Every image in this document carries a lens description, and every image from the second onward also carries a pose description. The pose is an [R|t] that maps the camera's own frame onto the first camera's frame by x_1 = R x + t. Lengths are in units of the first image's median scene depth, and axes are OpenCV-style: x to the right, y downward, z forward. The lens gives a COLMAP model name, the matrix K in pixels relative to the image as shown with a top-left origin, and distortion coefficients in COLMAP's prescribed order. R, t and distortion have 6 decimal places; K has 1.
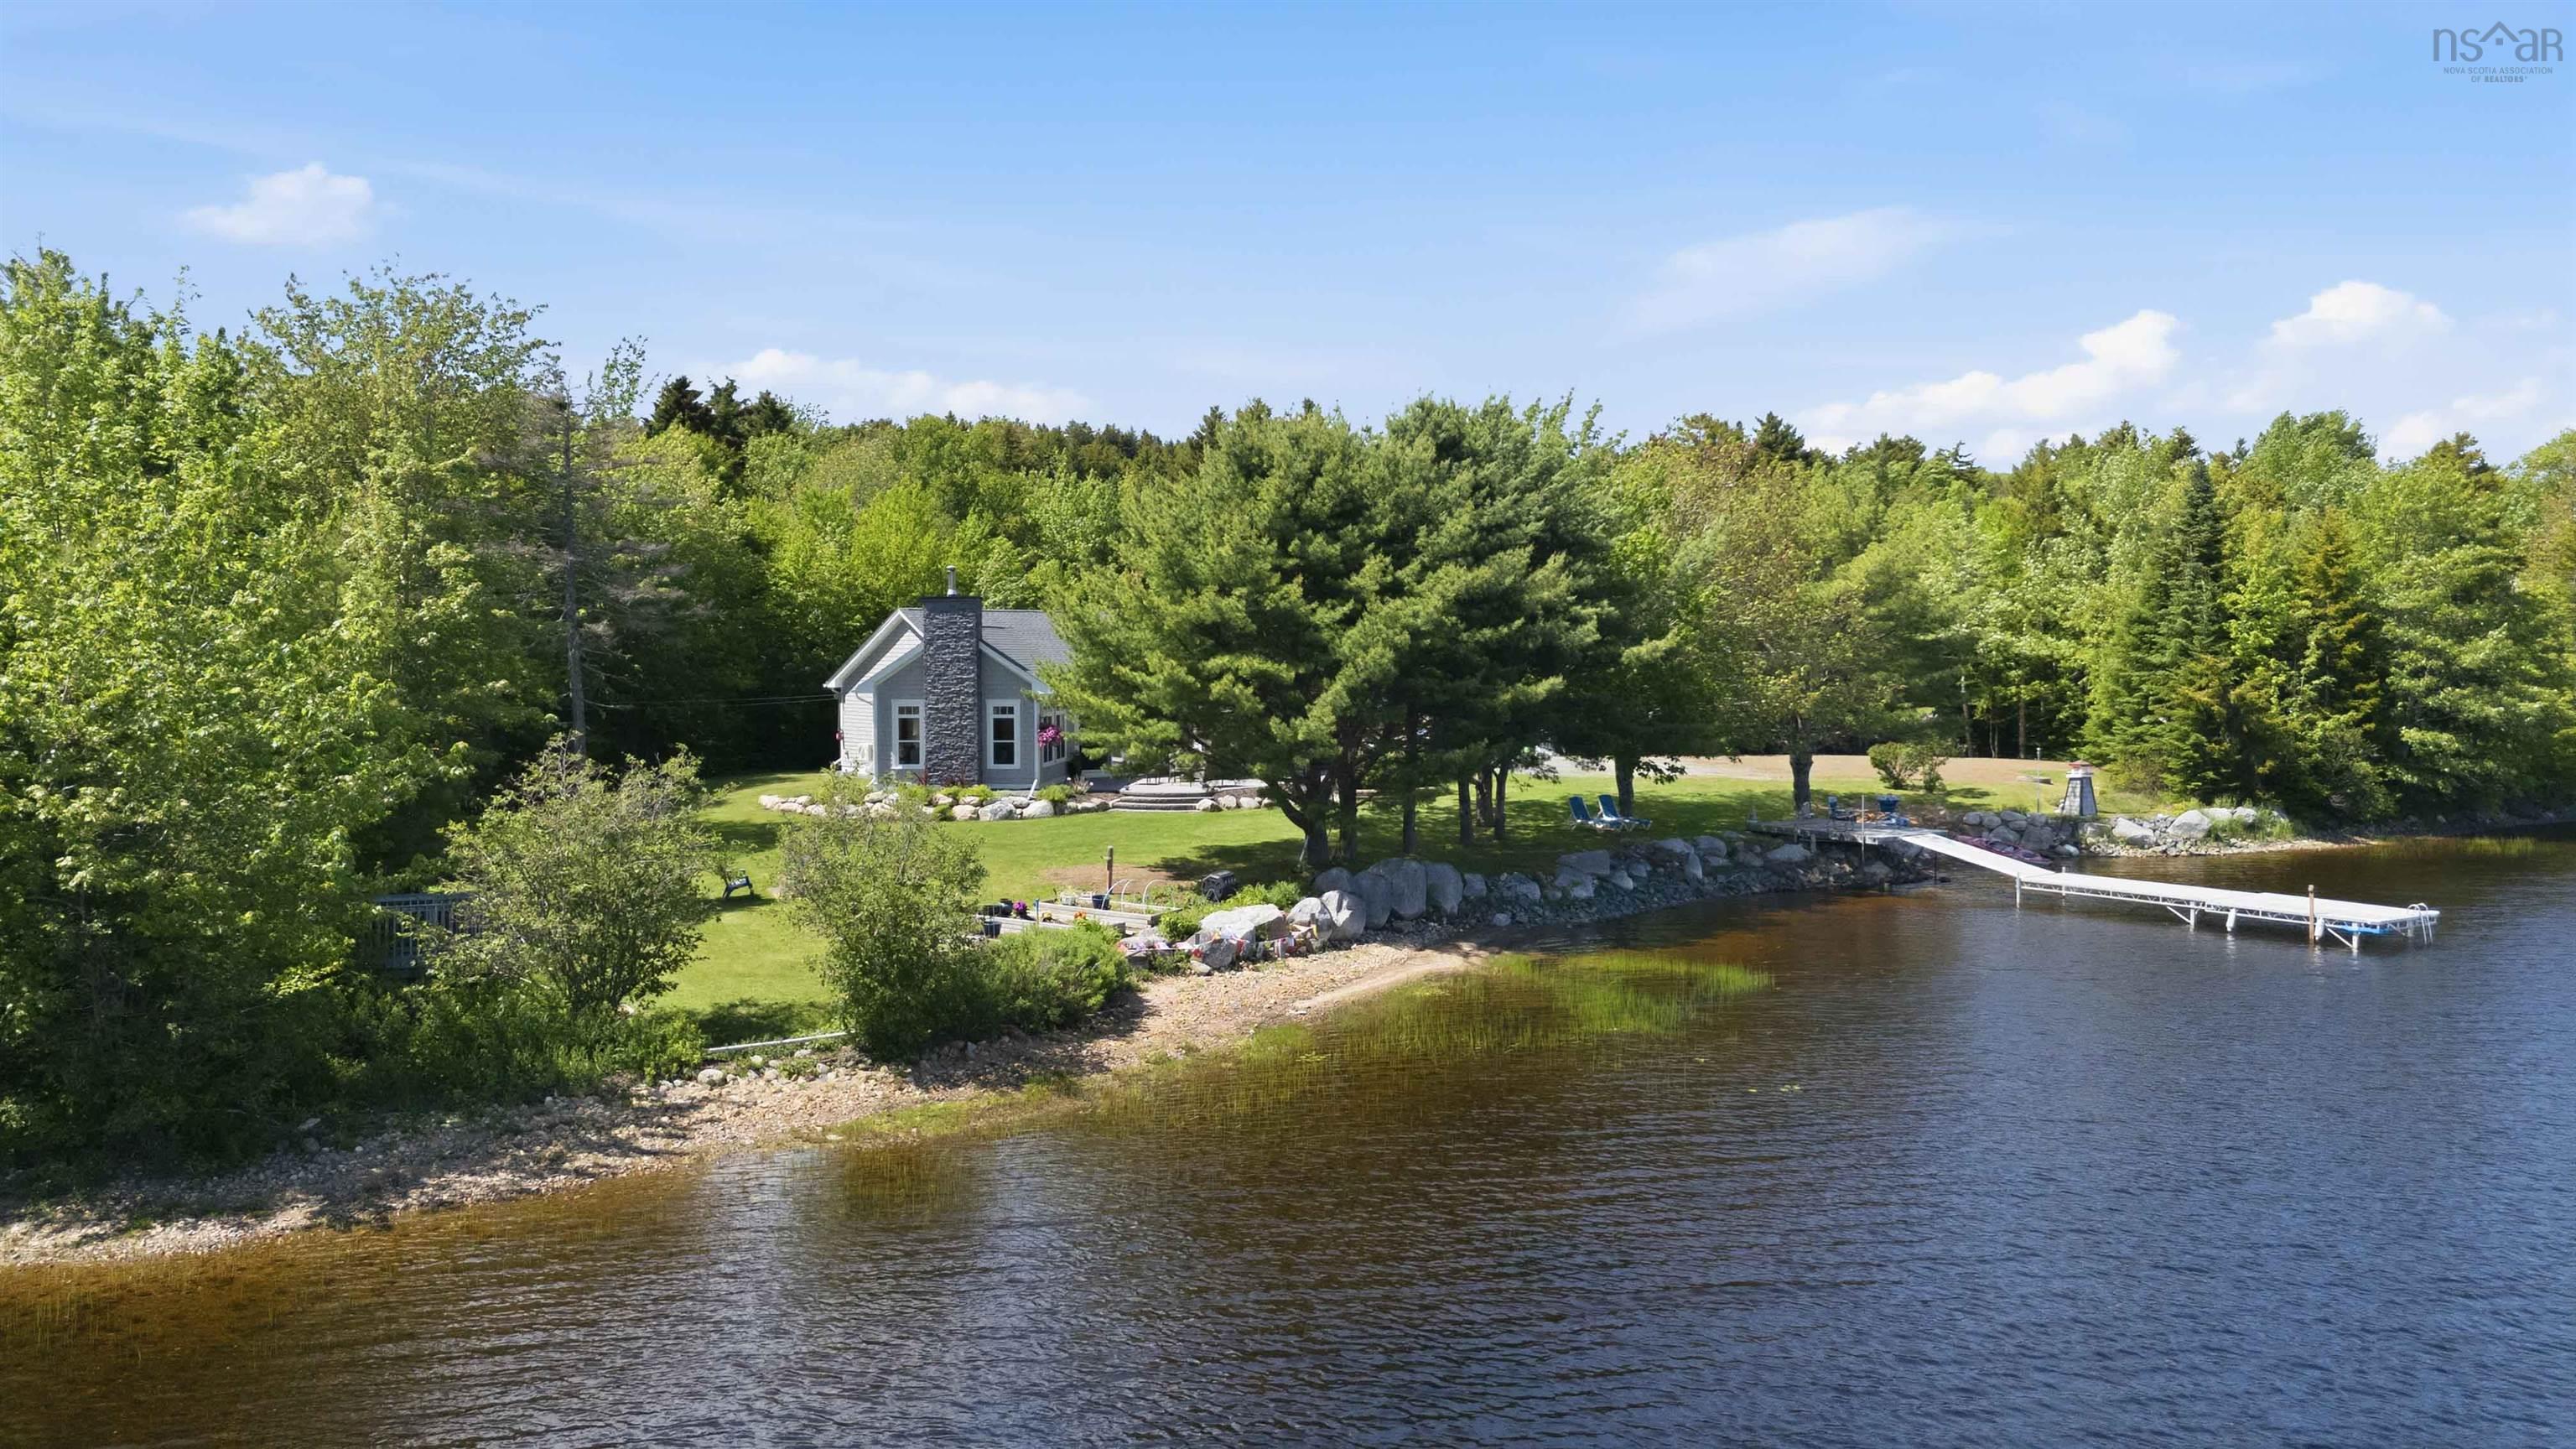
lens RADIAL K [[1884.2, 0, 1297.3], [0, 1884.2, 731.7], [0, 0, 1]] dist [0.080507, -0.001385]
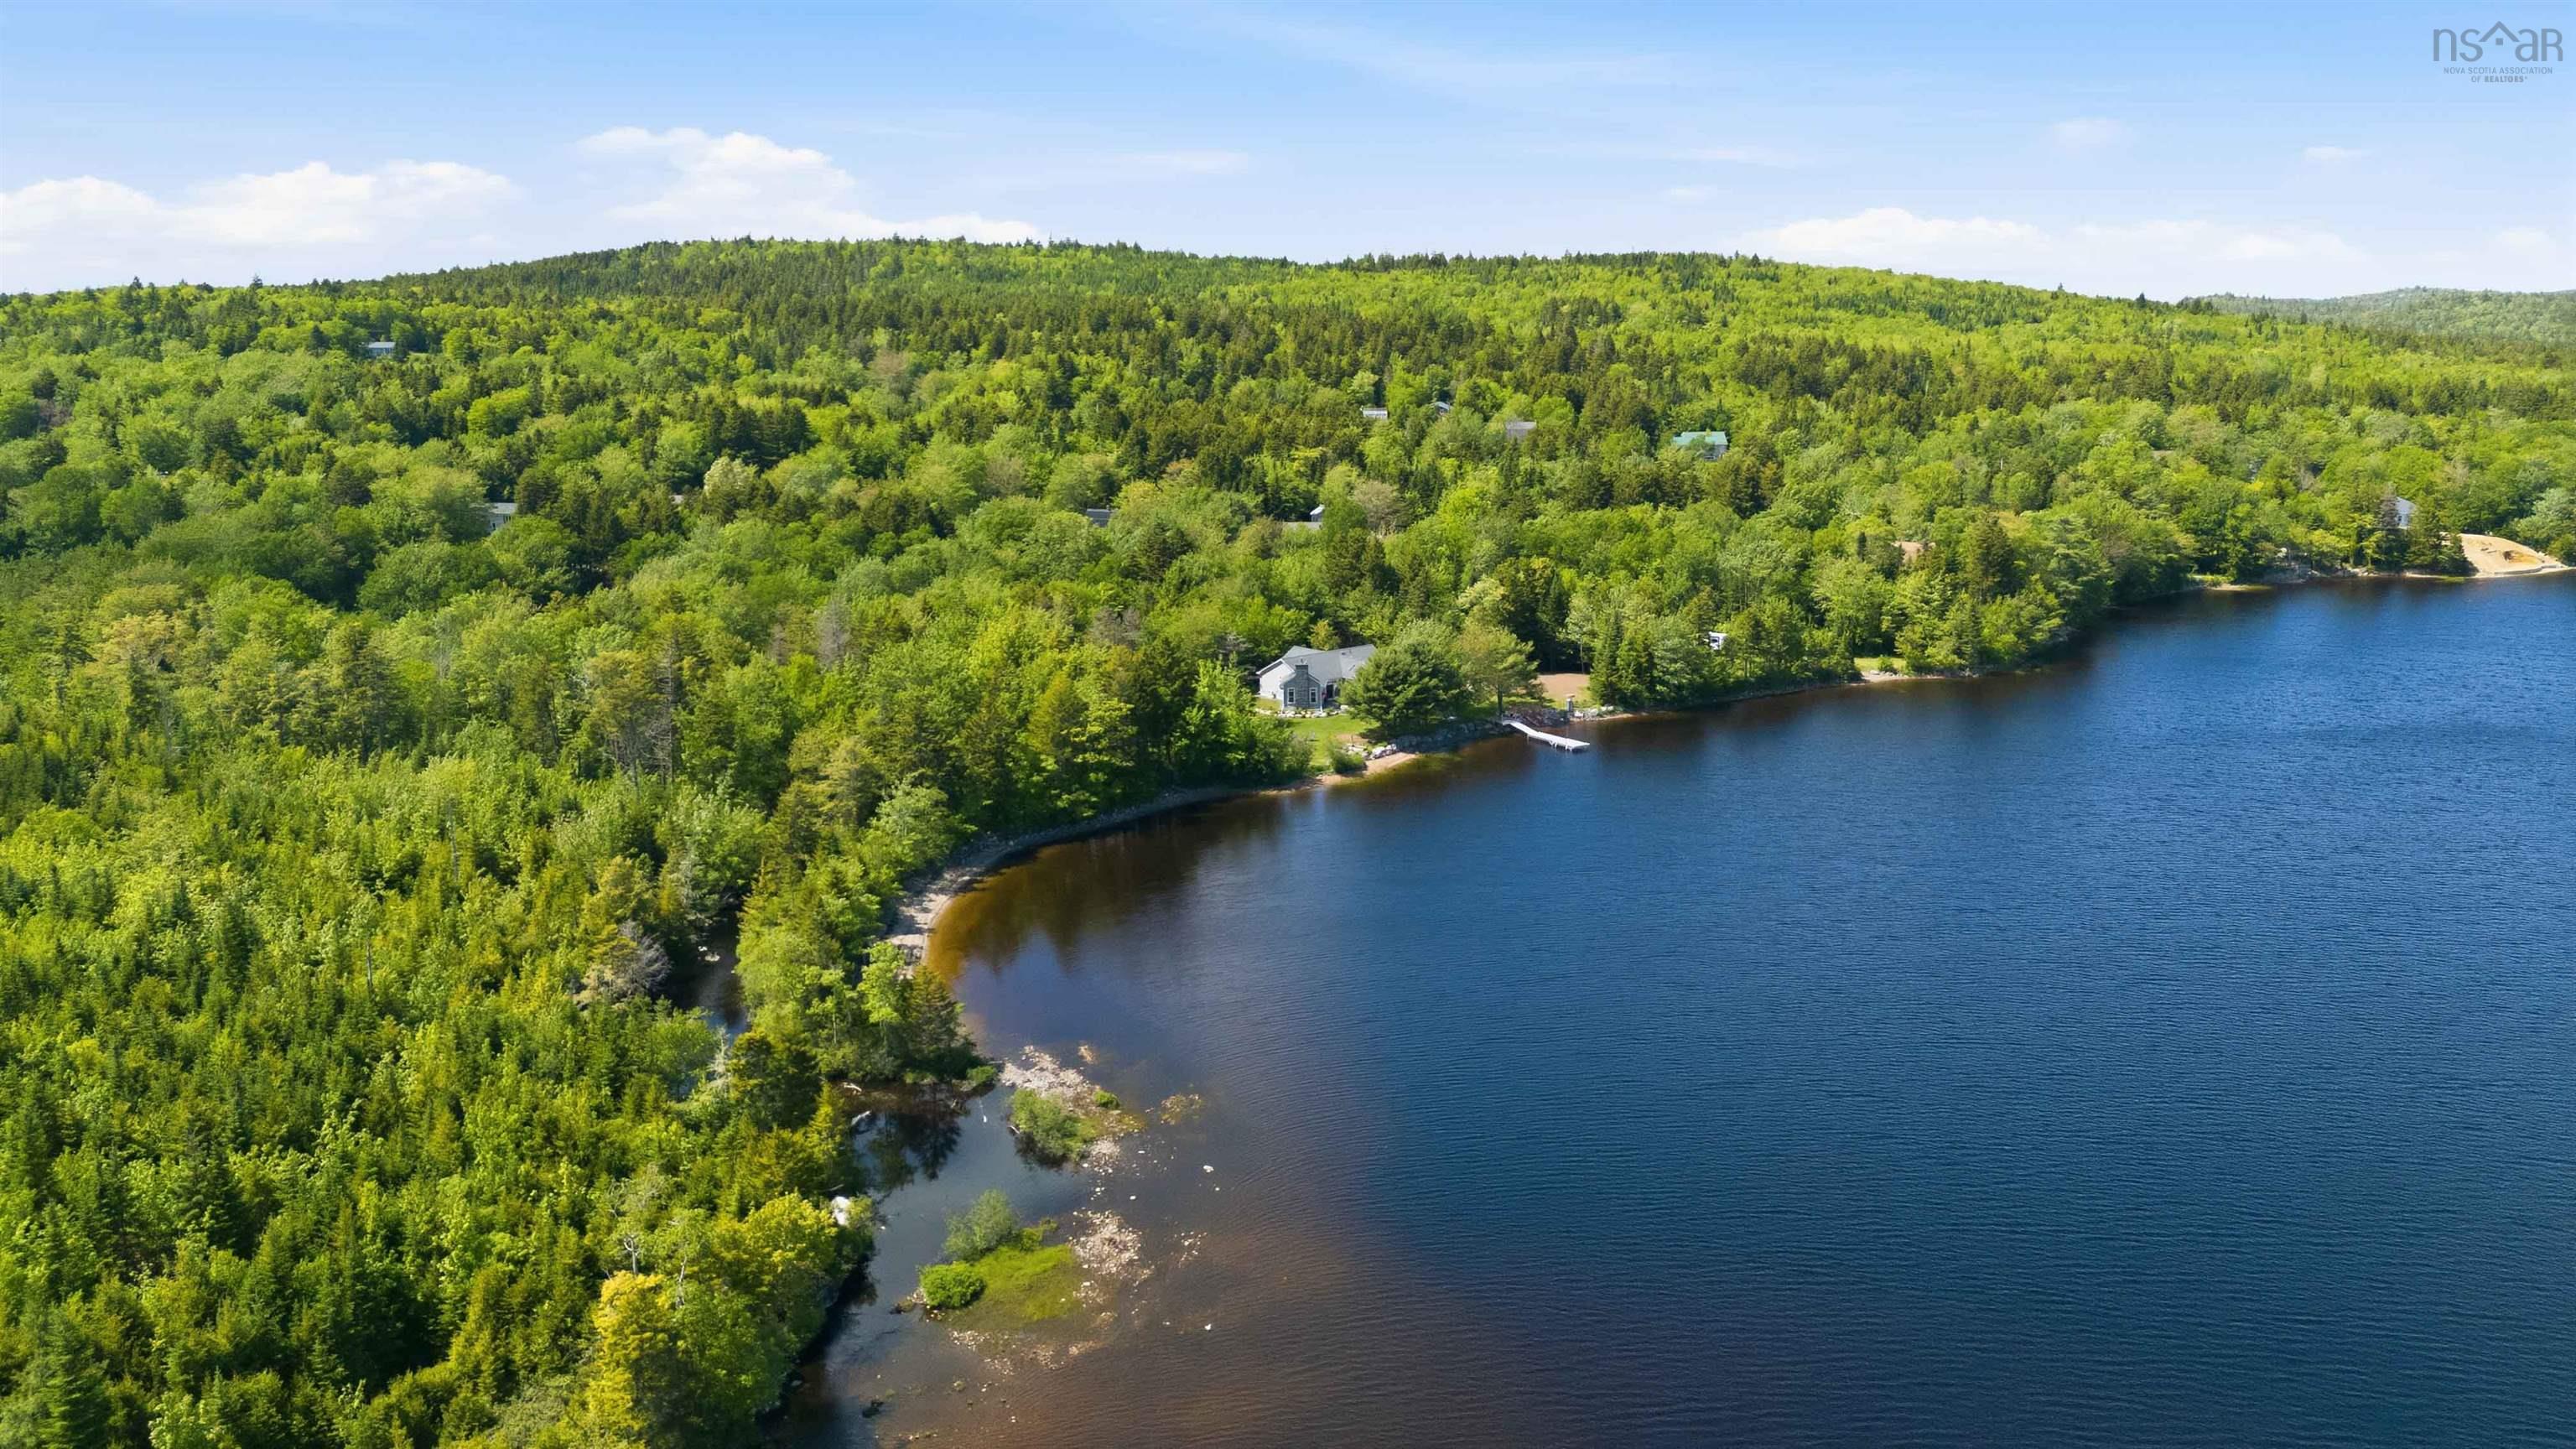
lens RADIAL K [[1884.2, 0, 1297.3], [0, 1884.2, 731.7], [0, 0, 1]] dist [0.080507, -0.001385]
pose [[0.999989, 0.000583, -0.004687, -0.175560], [0.000209, 0.985915, 0.167245, -0.651670], [0.004718, -0.167244, 0.985904, -3.335226]]
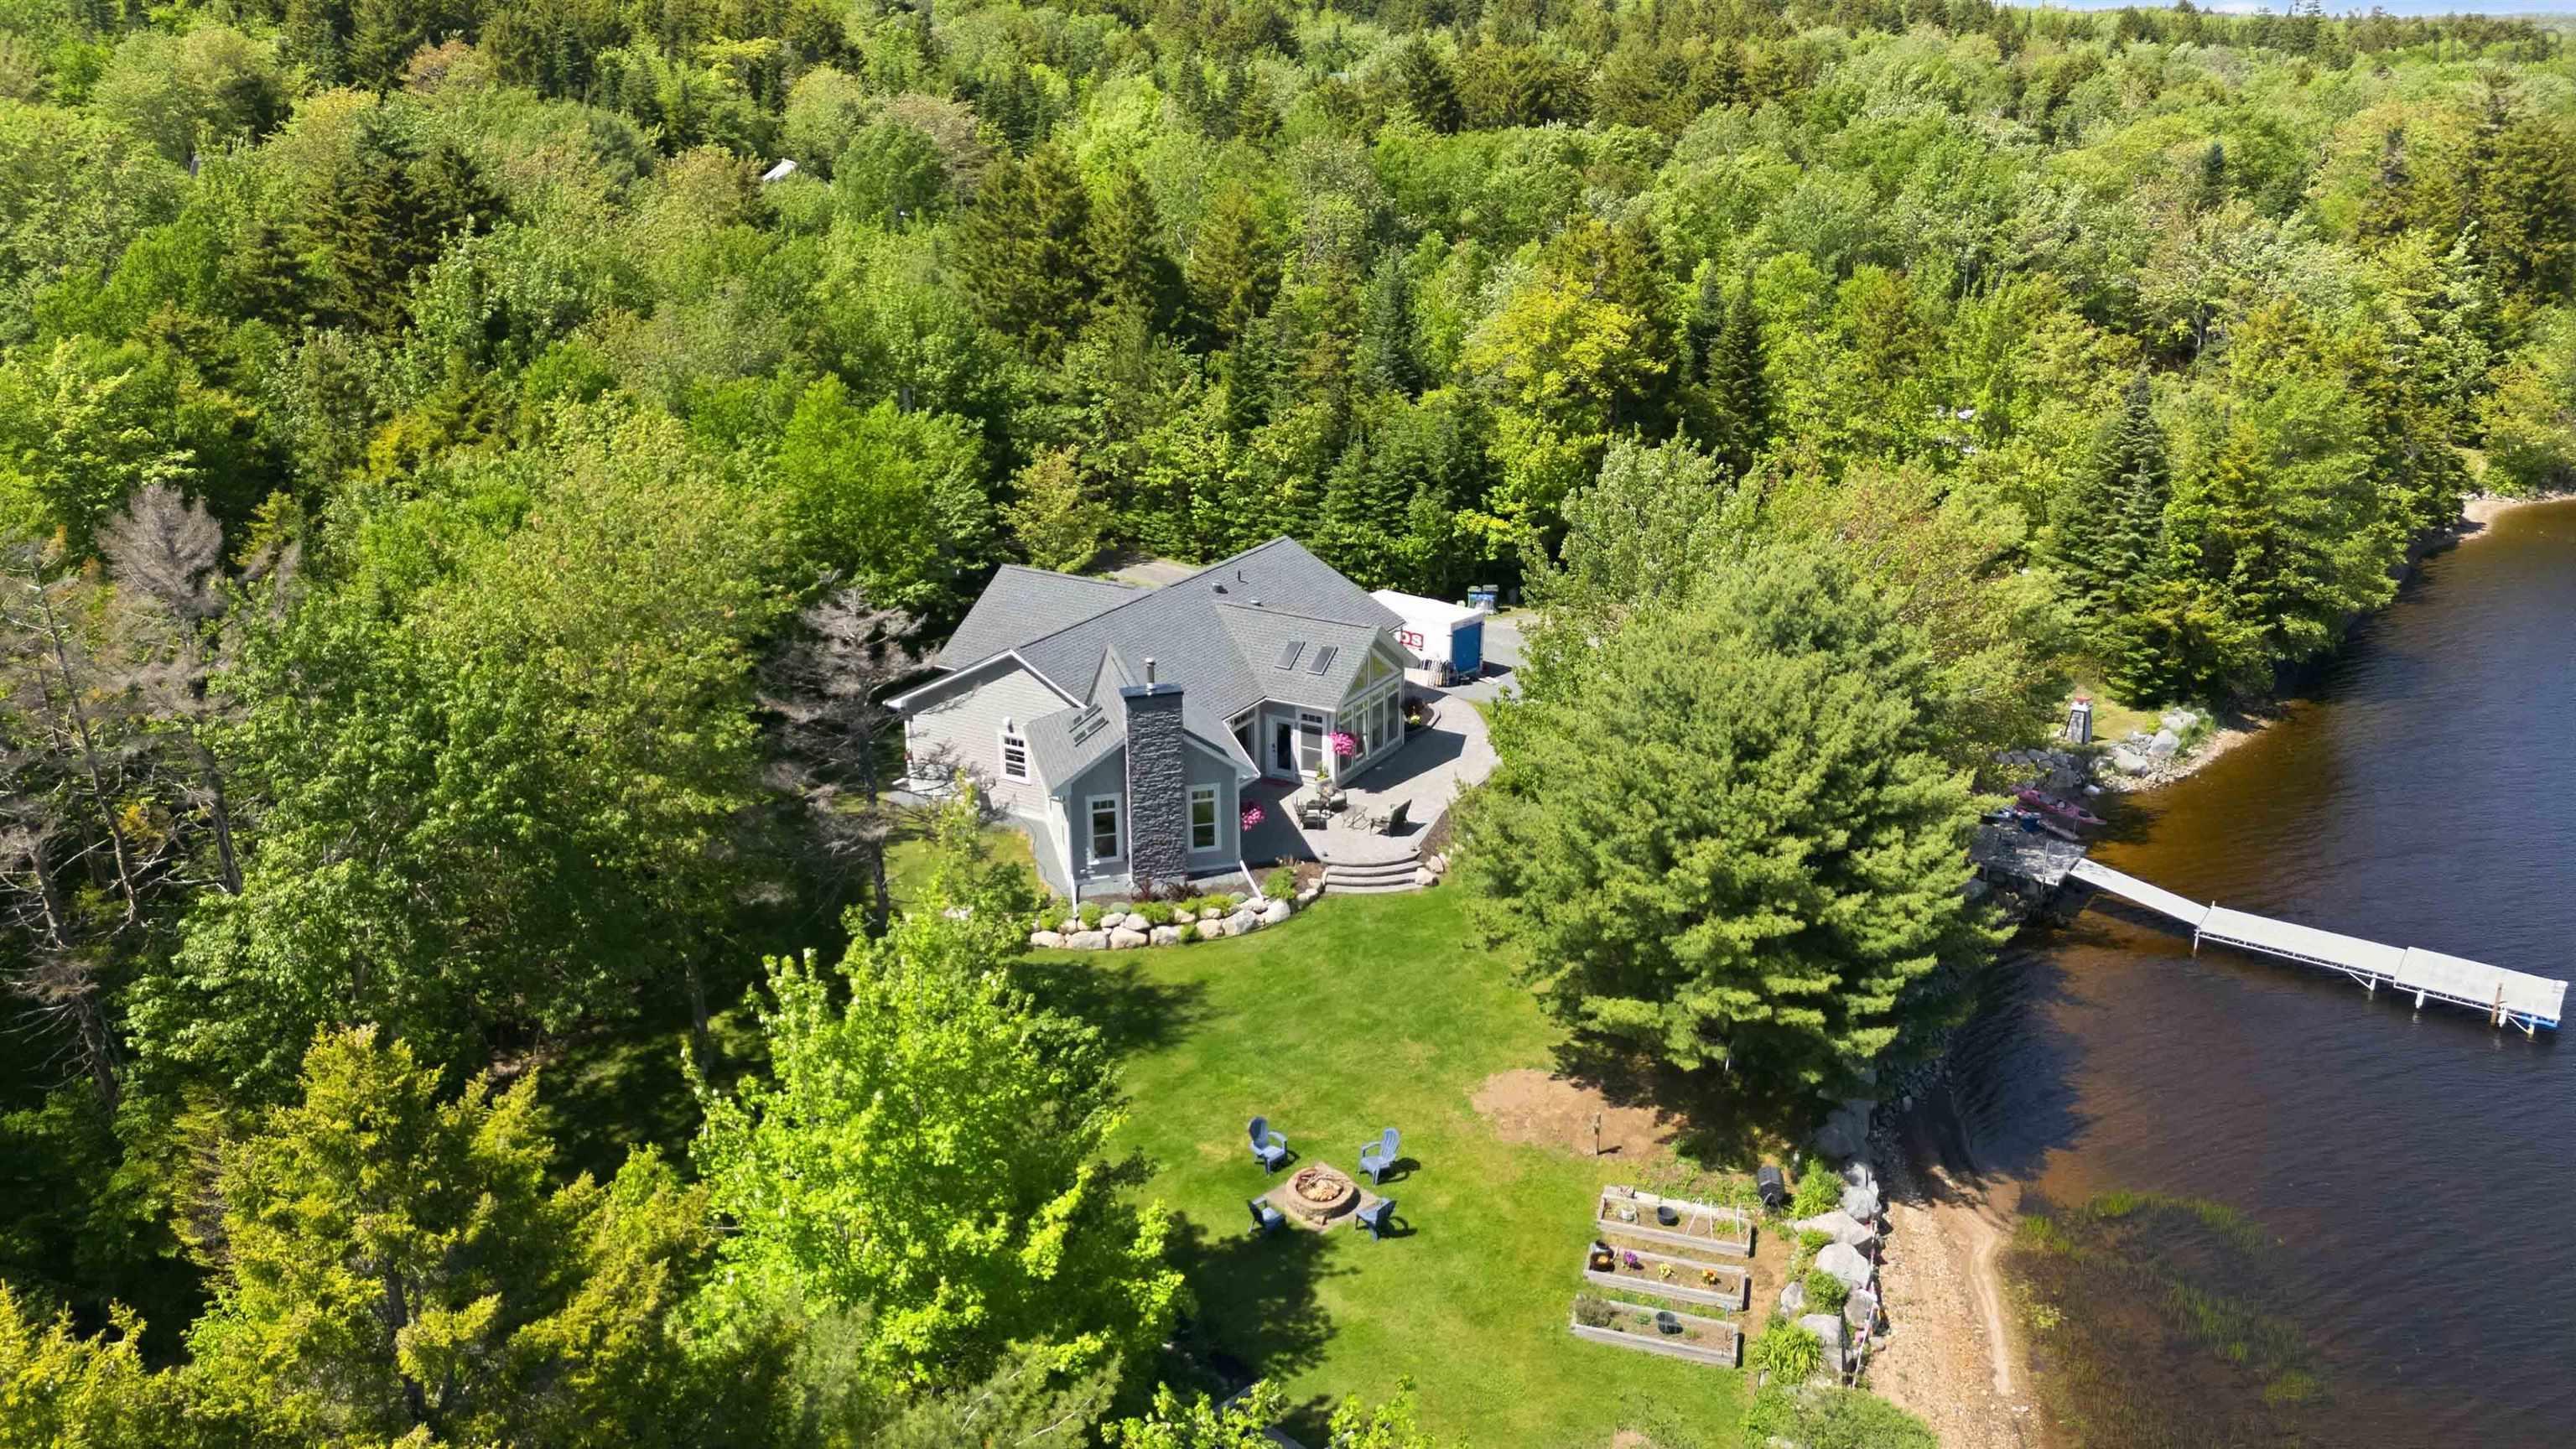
lens RADIAL K [[1884.2, 0, 1297.3], [0, 1884.2, 731.7], [0, 0, 1]] dist [0.080507, -0.001385]
pose [[0.945656, -0.110539, 0.305805, -0.408989], [0.015039, 0.954309, 0.298444, -0.333899], [-0.324822, -0.277626, 0.904110, 0.135818]]
